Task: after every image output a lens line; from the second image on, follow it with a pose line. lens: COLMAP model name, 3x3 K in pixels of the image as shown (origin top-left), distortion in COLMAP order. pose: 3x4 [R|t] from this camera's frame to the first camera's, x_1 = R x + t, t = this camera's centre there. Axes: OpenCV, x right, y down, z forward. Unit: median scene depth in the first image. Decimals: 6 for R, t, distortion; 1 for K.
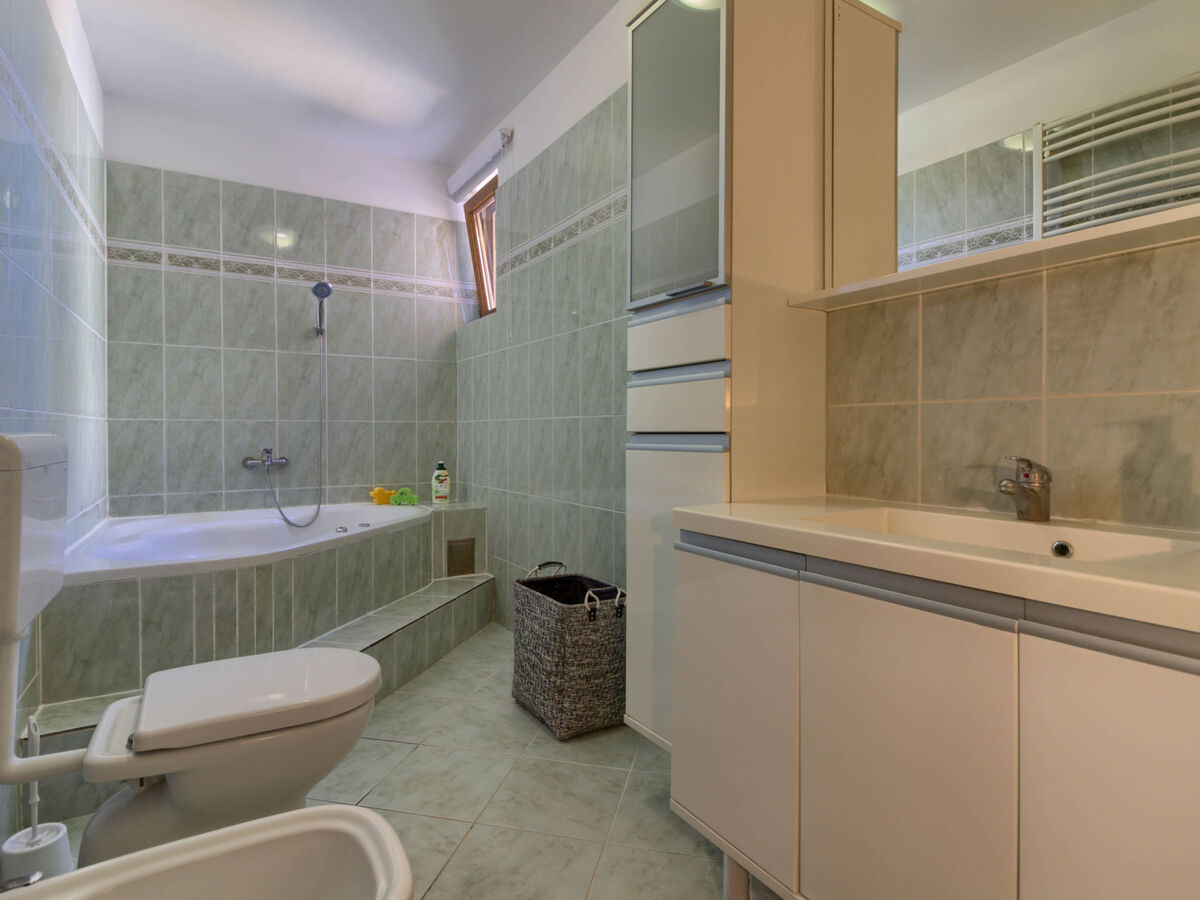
lens RADIAL K [[627.0, 0, 598.7], [0, 627.0, 443.0], [0, 0, 1]] dist [0.015312, -0.009542]
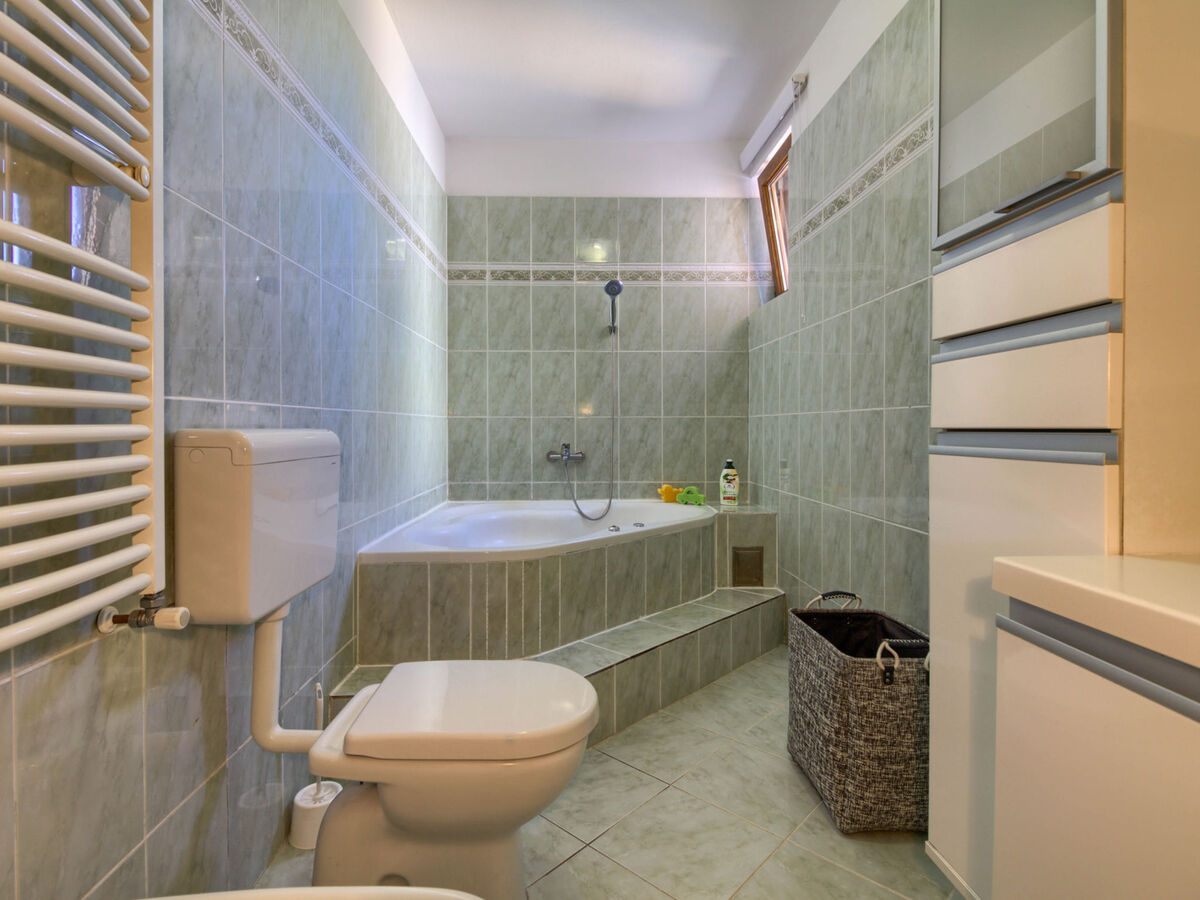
lens RADIAL K [[627.0, 0, 595.0], [0, 627.0, 433.6], [0, 0, 1]] dist [0.015312, -0.009542]
pose [[0.873813, 0.004241, -0.486243, 0.034673], [-0.007937, 0.999953, -0.005542, -0.002911], [0.486197, 0.008702, 0.873806, 0.133122]]
